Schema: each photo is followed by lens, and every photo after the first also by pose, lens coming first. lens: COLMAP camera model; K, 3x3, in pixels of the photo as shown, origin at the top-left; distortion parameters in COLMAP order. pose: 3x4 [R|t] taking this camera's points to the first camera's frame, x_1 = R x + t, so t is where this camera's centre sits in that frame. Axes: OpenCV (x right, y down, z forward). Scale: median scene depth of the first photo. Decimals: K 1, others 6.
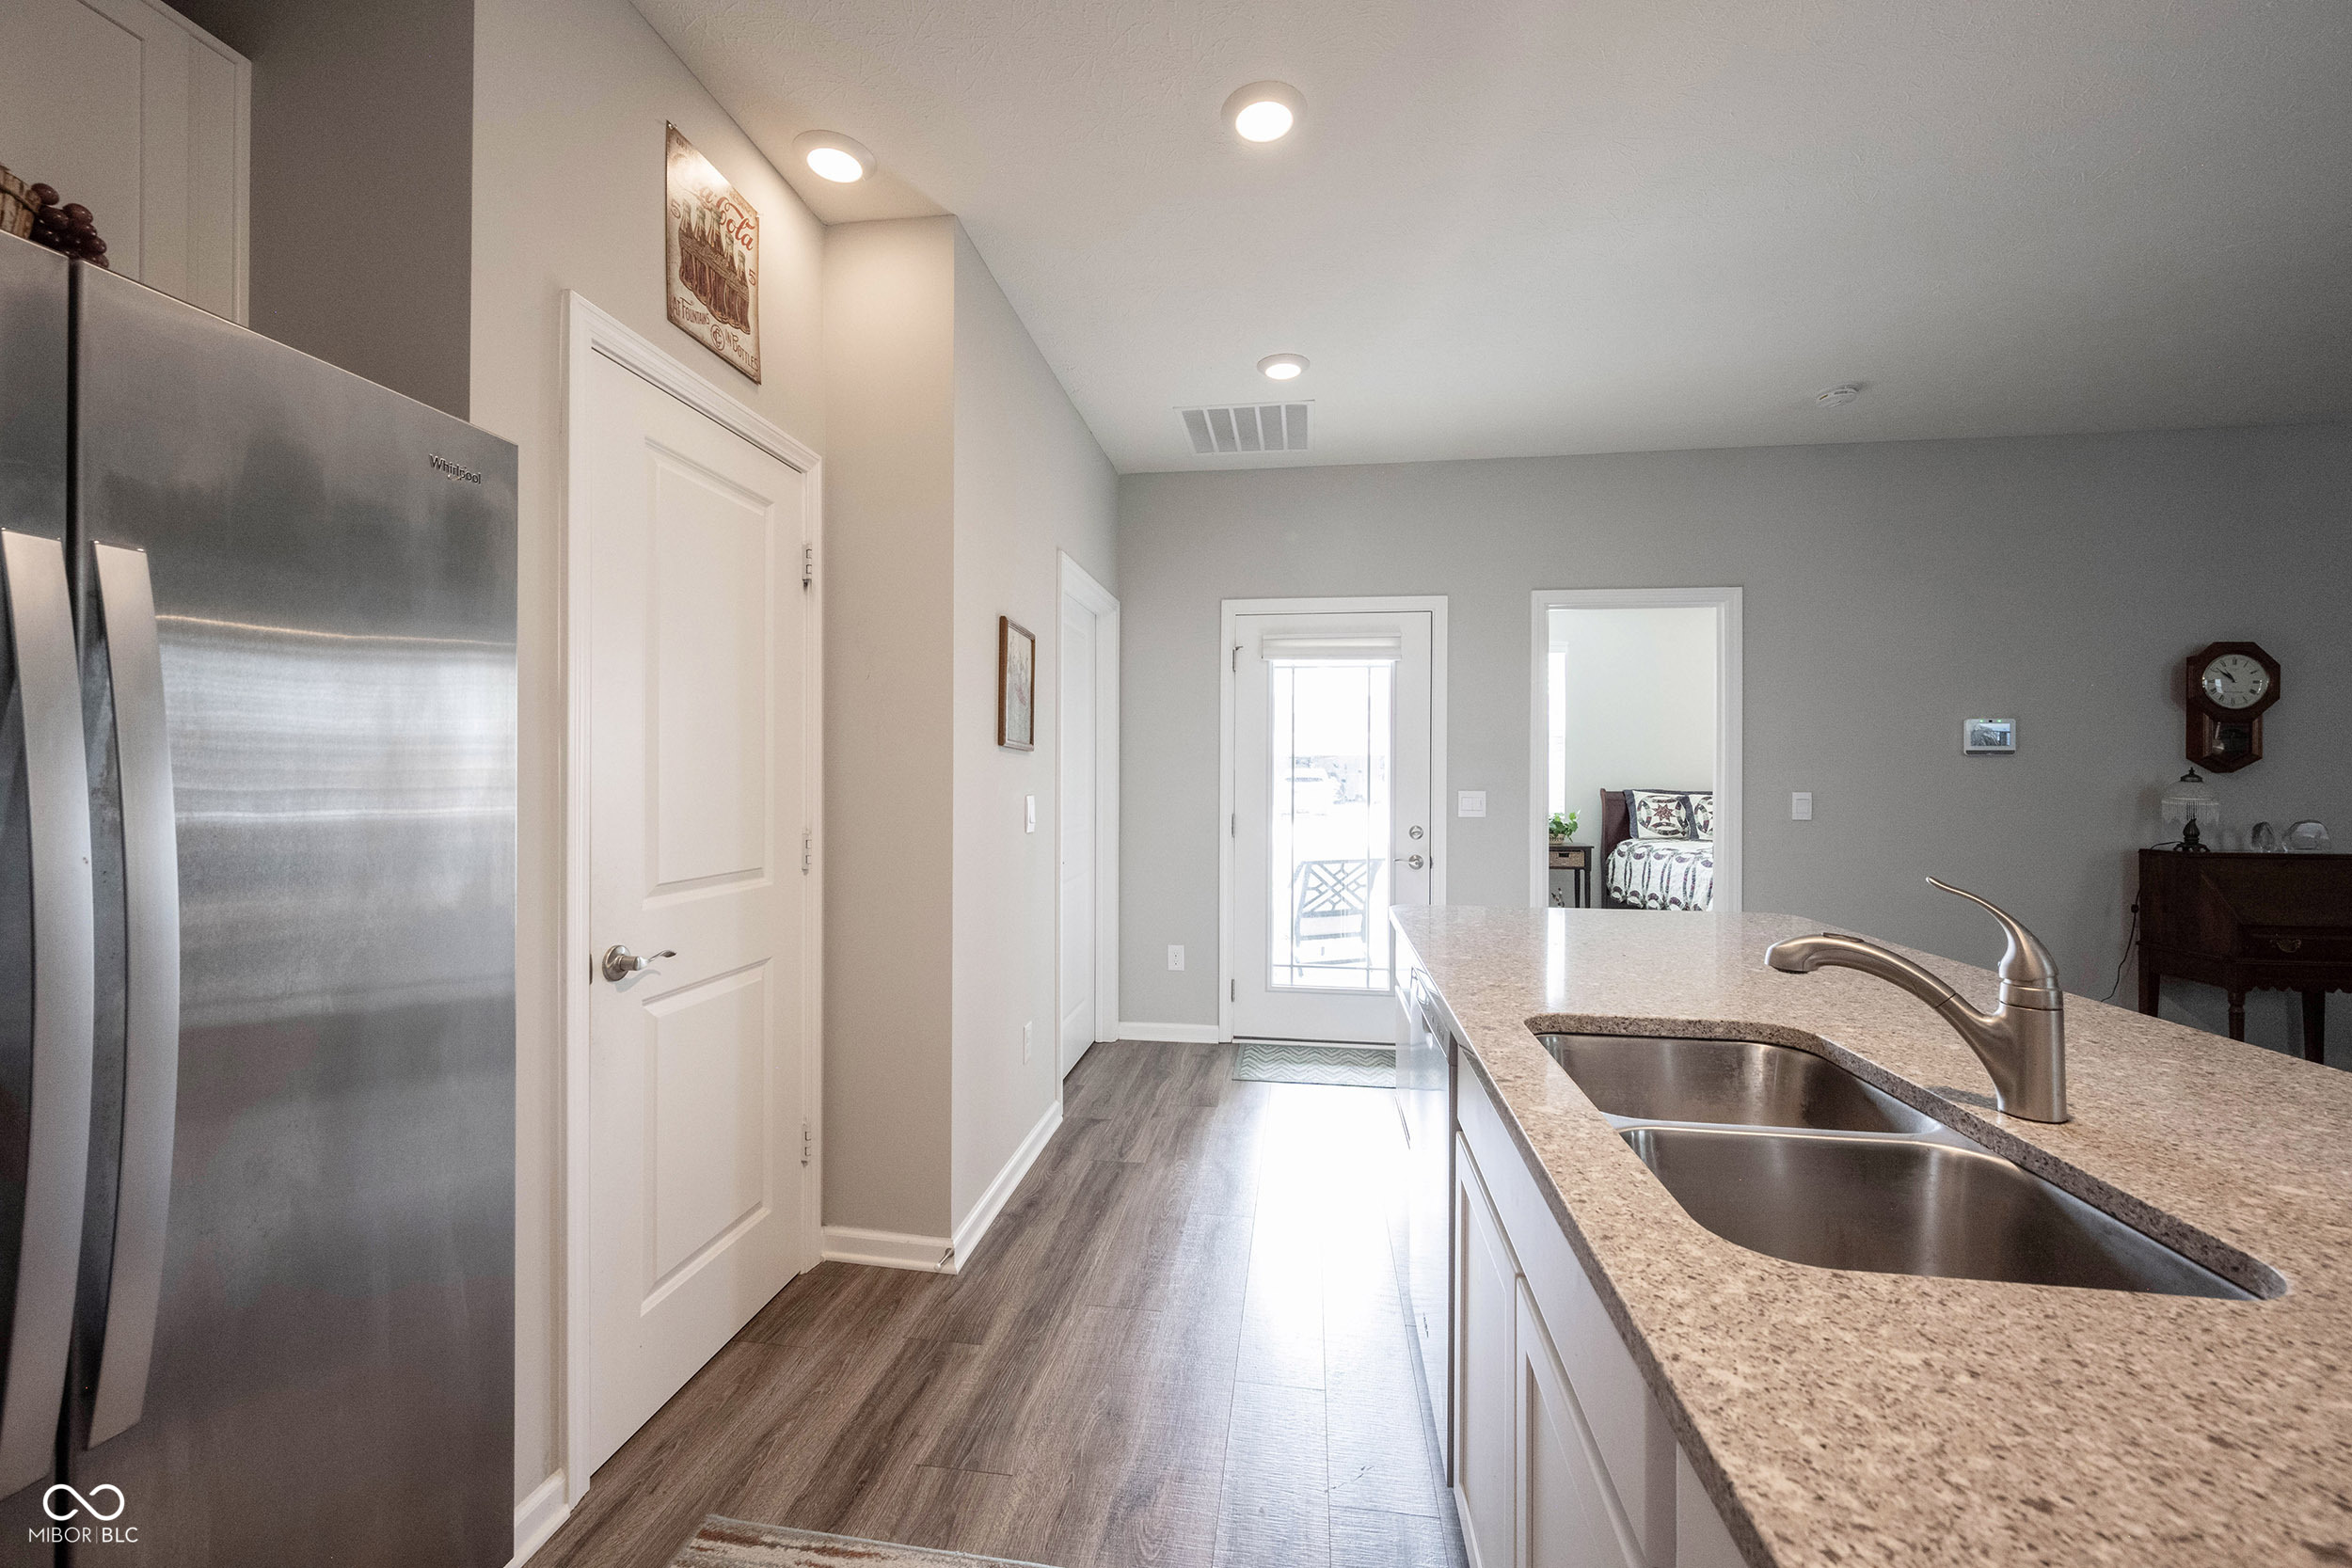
lens RADIAL K [[927.0, 0, 1174.5], [0, 927.0, 781.2], [0, 0, 1]] dist [-0.001554, 0.000044]
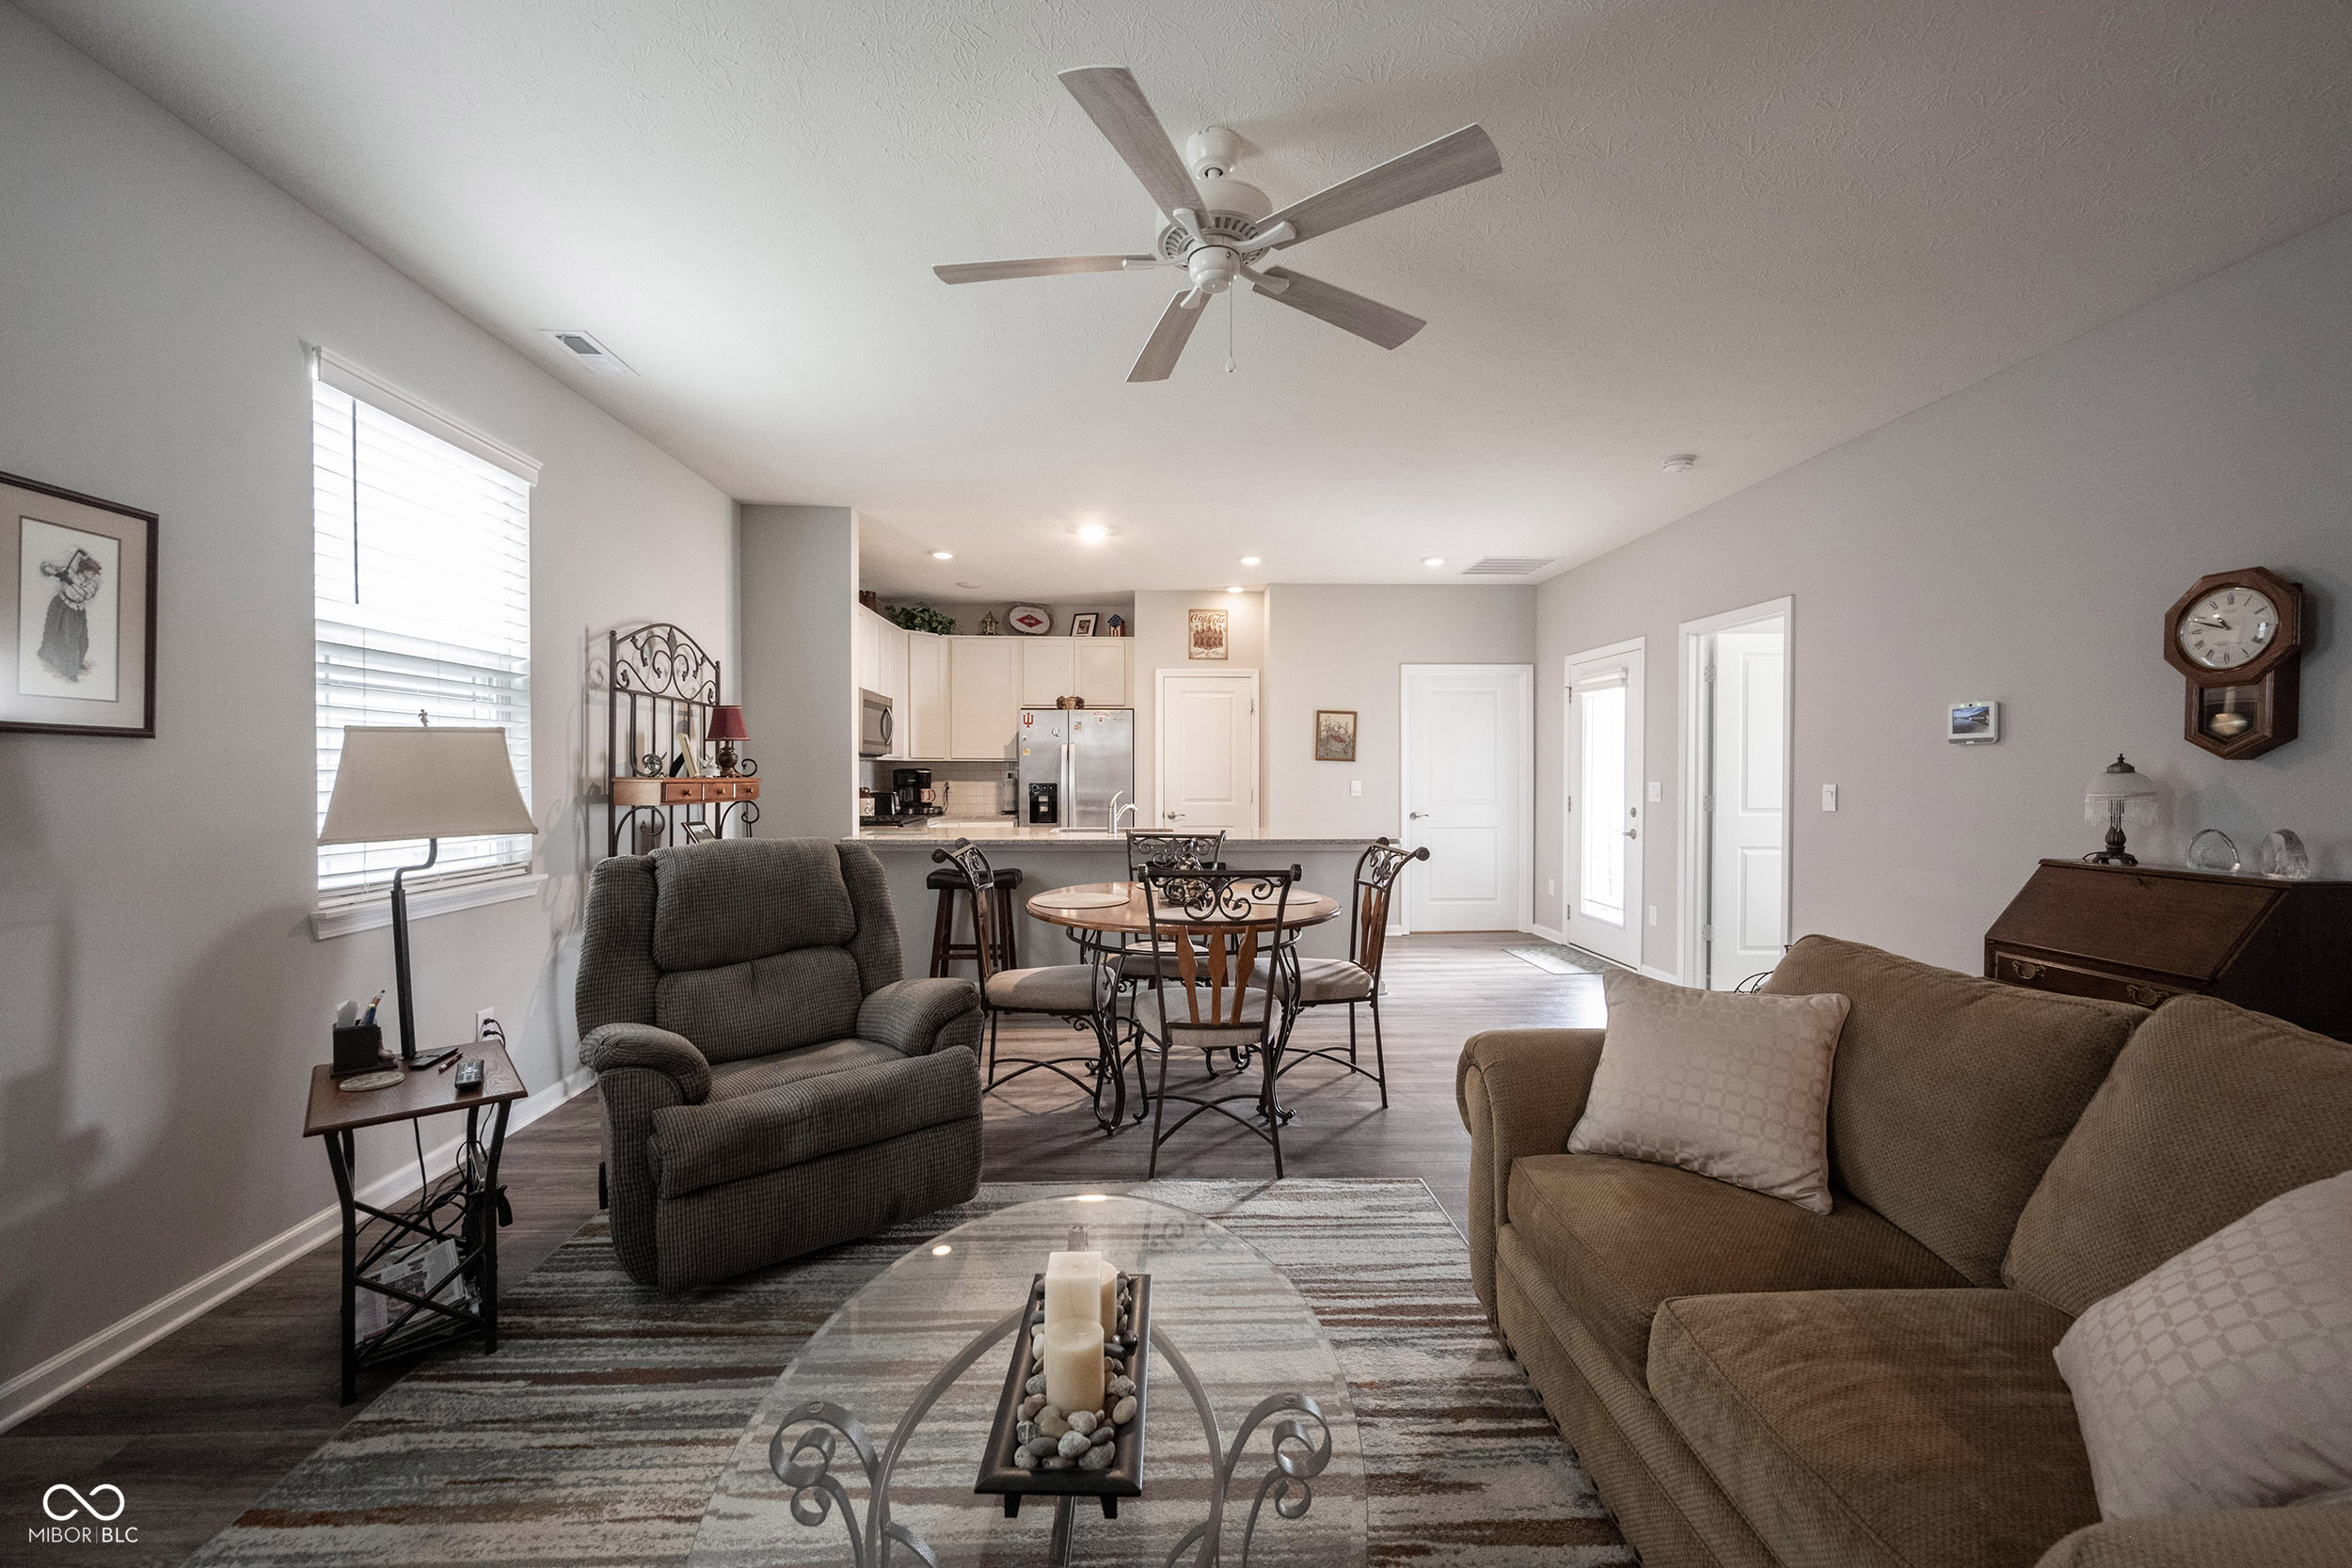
lens RADIAL K [[927.9, 0, 1171.8], [0, 927.9, 787.0], [0, 0, 1]] dist [-0.001011, -0.000243]
pose [[0.183277, 0.011304, -0.982996, 1.579785], [-0.005278, 0.999931, 0.010514, 0.008112], [0.983047, 0.003261, 0.183324, 0.085599]]
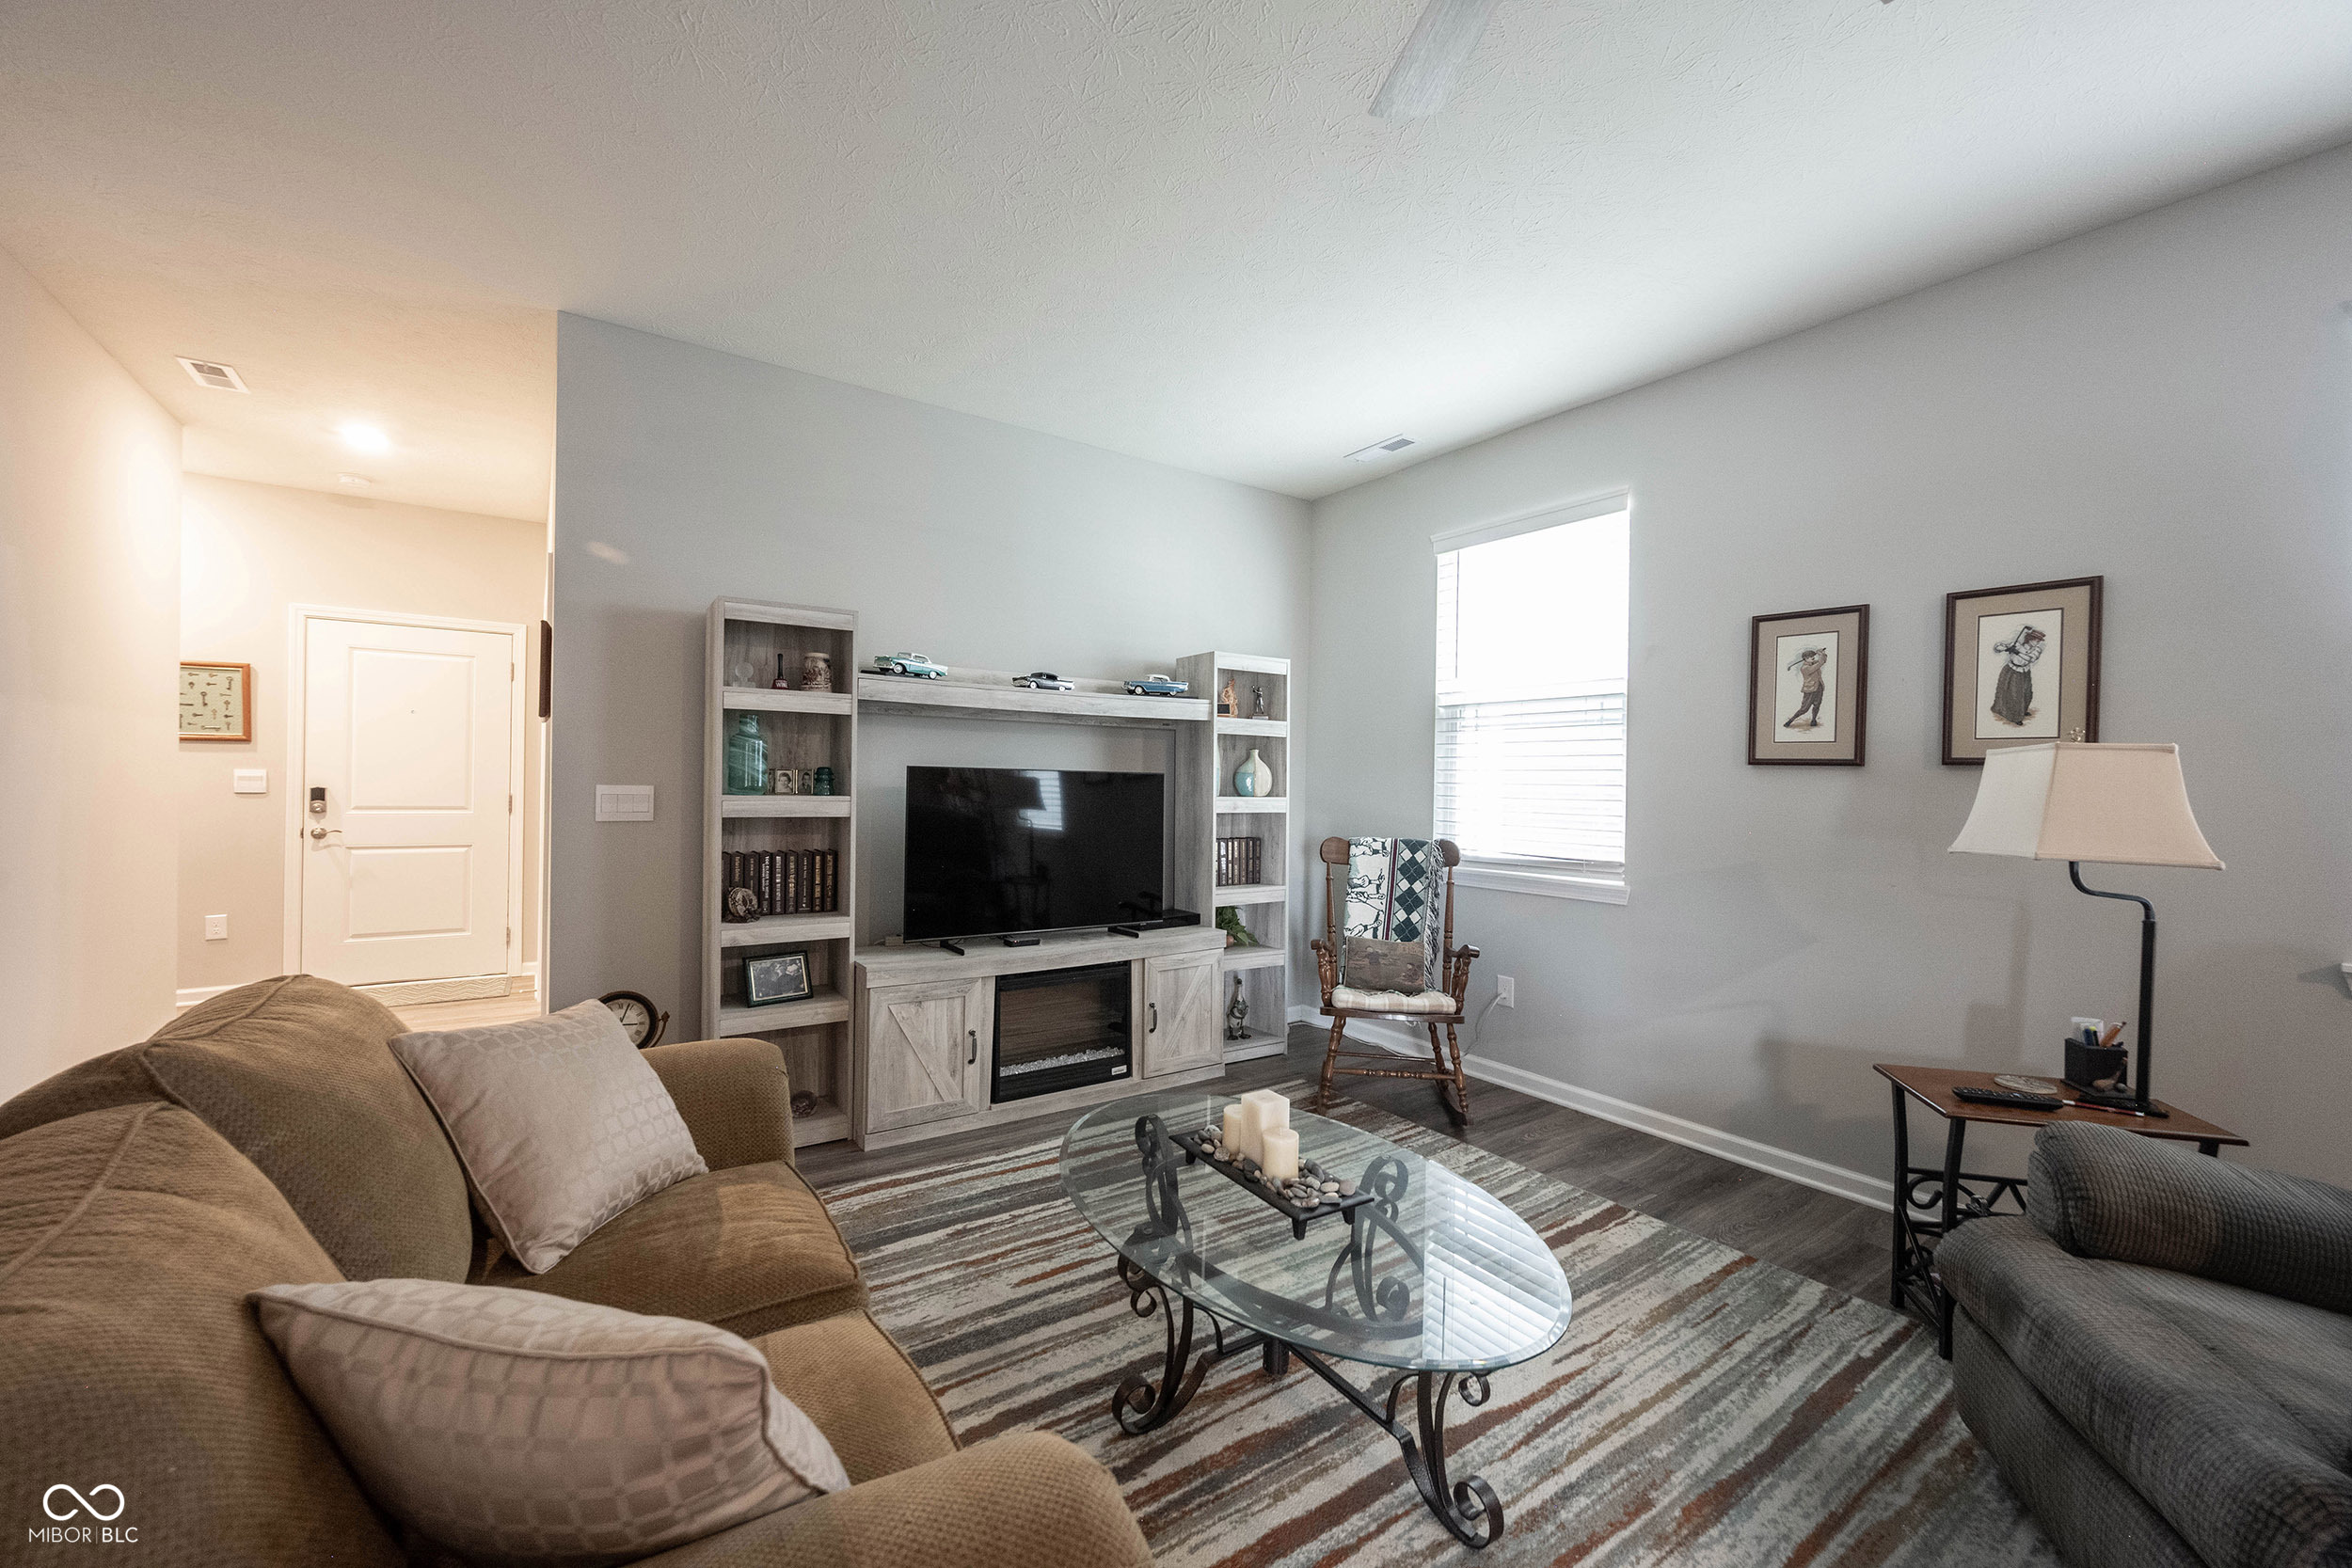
lens RADIAL K [[927.9, 0, 1171.8], [0, 927.9, 787.0], [0, 0, 1]] dist [-0.001011, -0.000243]
pose [[-0.679501, -0.019520, 0.733415, 0.944840], [-0.016542, 0.999799, 0.011284, 0.006974], [-0.733488, -0.004465, -0.679687, 0.479361]]
